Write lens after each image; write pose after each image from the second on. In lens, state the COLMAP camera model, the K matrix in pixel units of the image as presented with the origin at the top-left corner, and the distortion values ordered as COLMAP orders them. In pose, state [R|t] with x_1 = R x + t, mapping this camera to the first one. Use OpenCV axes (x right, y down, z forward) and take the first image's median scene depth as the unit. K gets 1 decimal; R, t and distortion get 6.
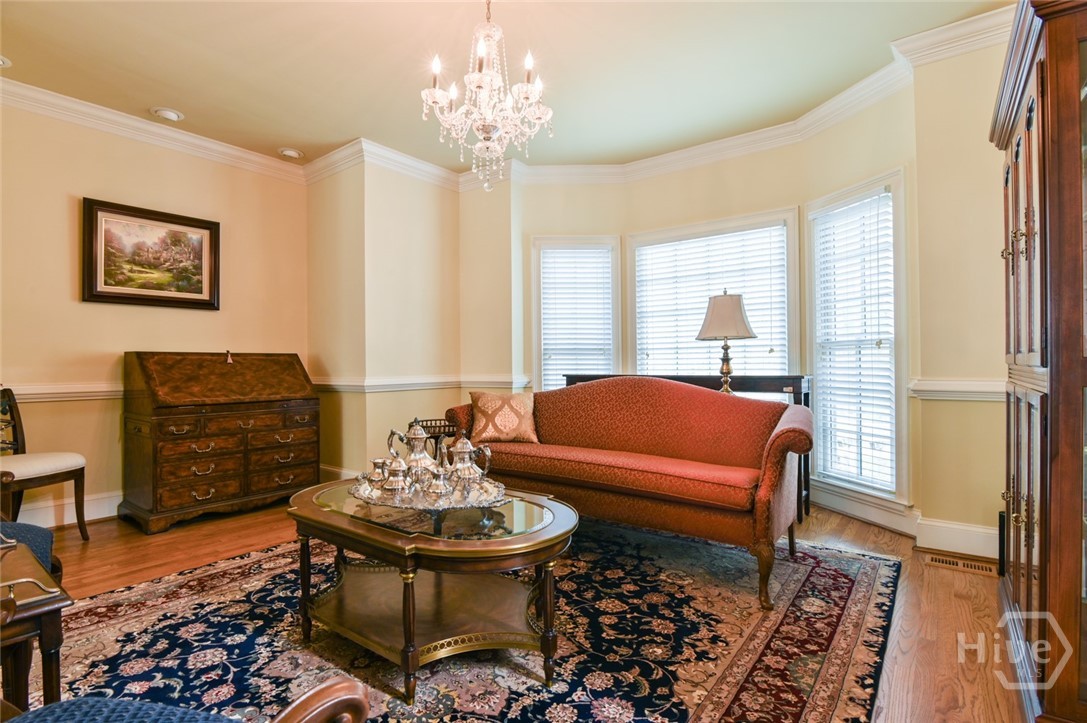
lens RADIAL K [[529.6, 0, 544.0], [0, 529.6, 361.9], [0, 0, 1]] dist [-0.019506, -0.000830]
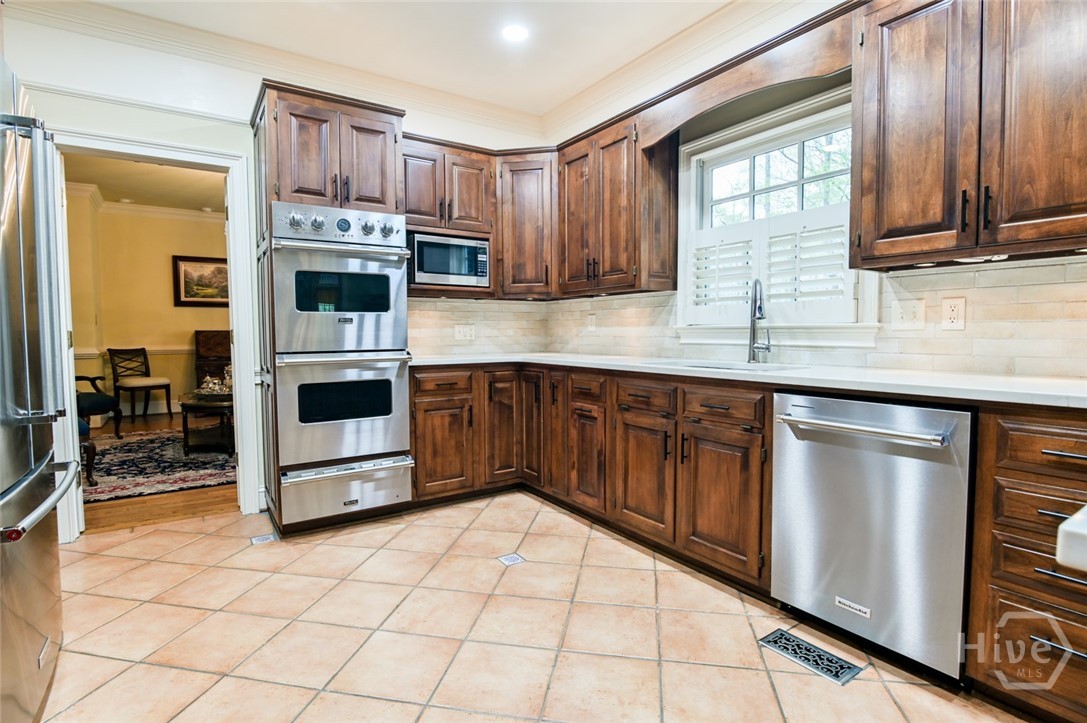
lens RADIAL K [[529.6, 0, 542.7], [0, 529.6, 359.8], [0, 0, 1]] dist [-0.019506, -0.000830]
pose [[0.950263, 0.017470, -0.310959, 1.123608], [-0.000048, 0.998434, 0.055948, -0.019736], [0.311449, -0.053151, 0.948775, -0.516202]]
